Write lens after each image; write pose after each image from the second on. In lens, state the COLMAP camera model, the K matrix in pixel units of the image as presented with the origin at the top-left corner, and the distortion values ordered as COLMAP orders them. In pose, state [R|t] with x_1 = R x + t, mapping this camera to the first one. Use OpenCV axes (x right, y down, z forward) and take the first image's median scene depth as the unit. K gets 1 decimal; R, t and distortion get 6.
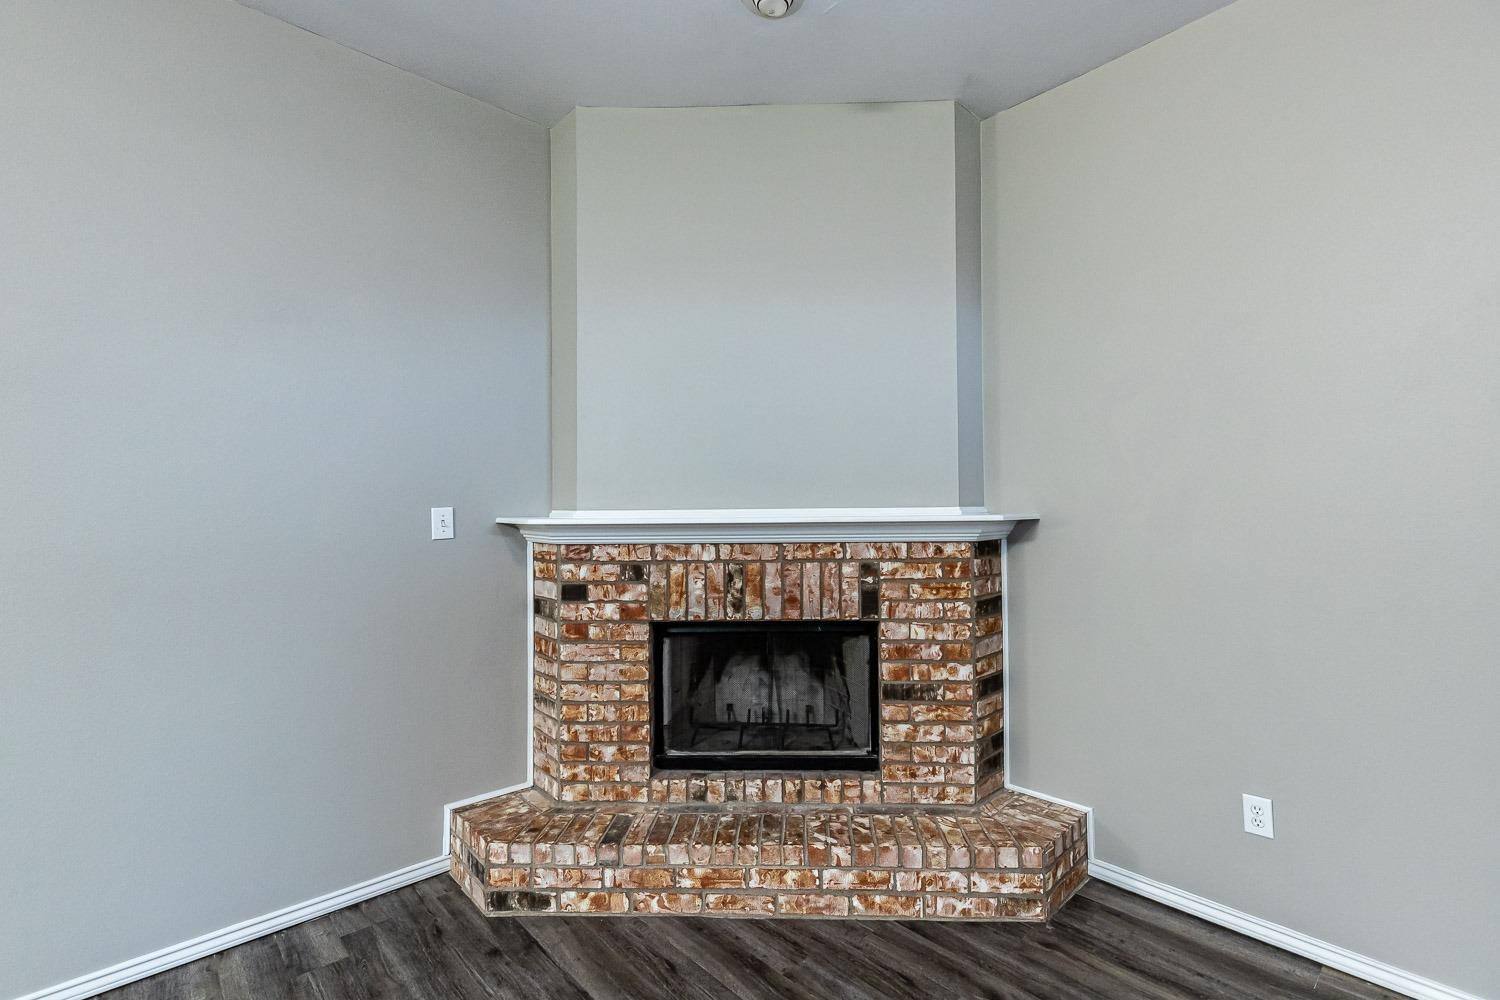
lens RADIAL K [[678.7, 0, 753.3], [0, 678.7, 497.0], [0, 0, 1]] dist [0.008083, -0.000524]
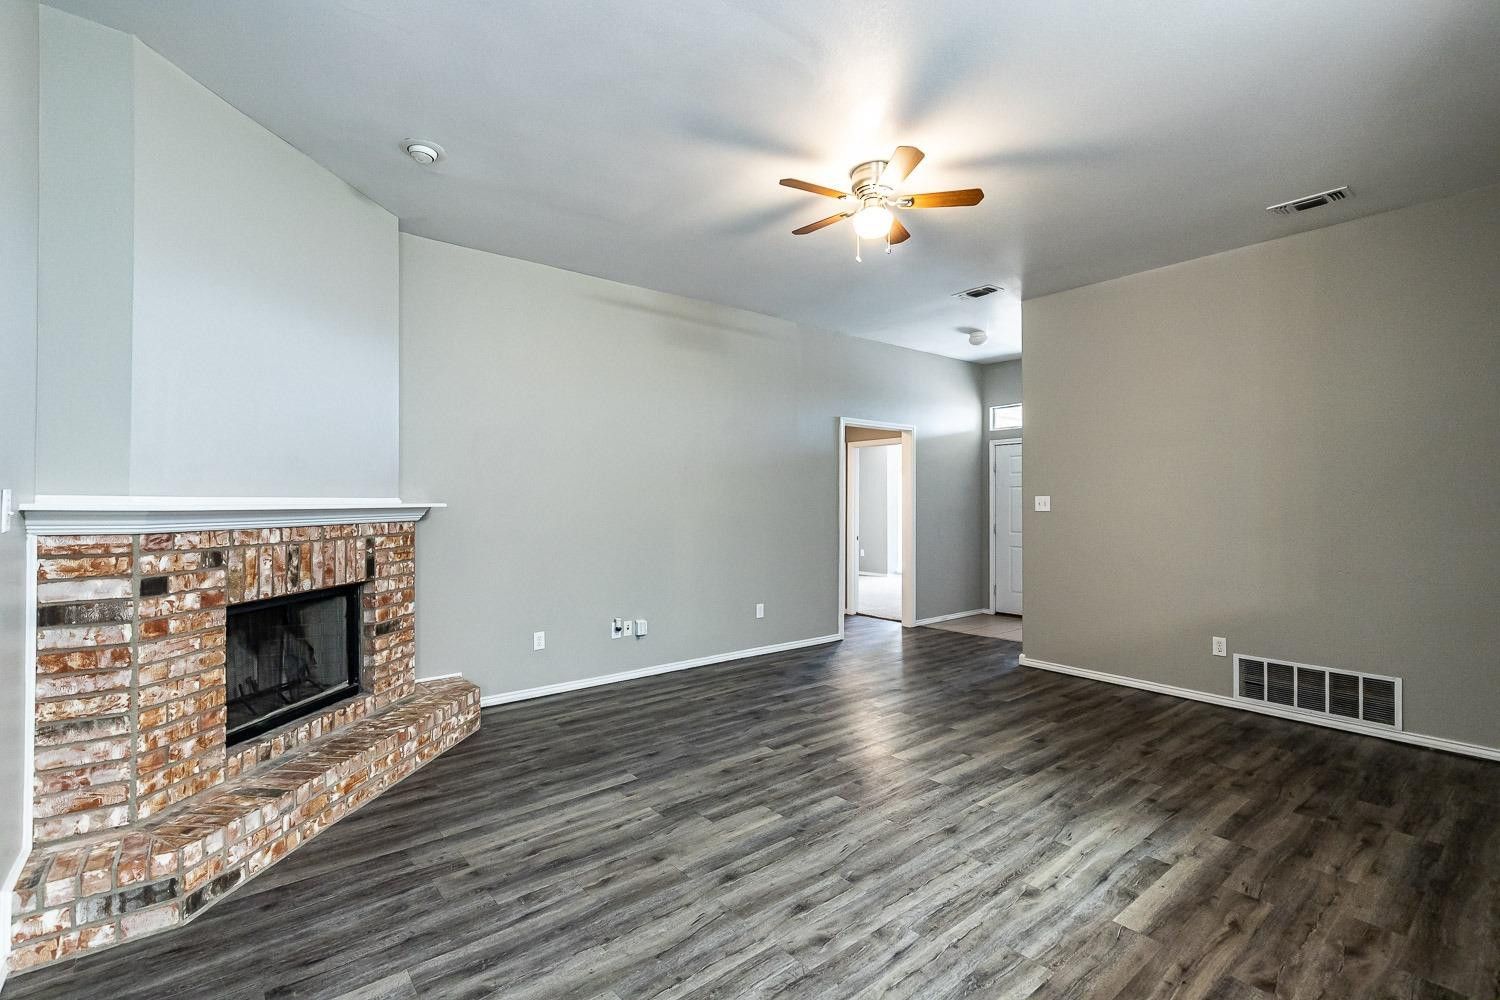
lens RADIAL K [[678.7, 0, 750.3], [0, 678.7, 493.5], [0, 0, 1]] dist [0.008083, -0.000524]
pose [[0.072754, 0.020389, 0.997141, -1.133389], [-0.022356, 0.999573, -0.018807, 0.015870], [-0.997099, -0.020924, 0.073179, 0.141417]]
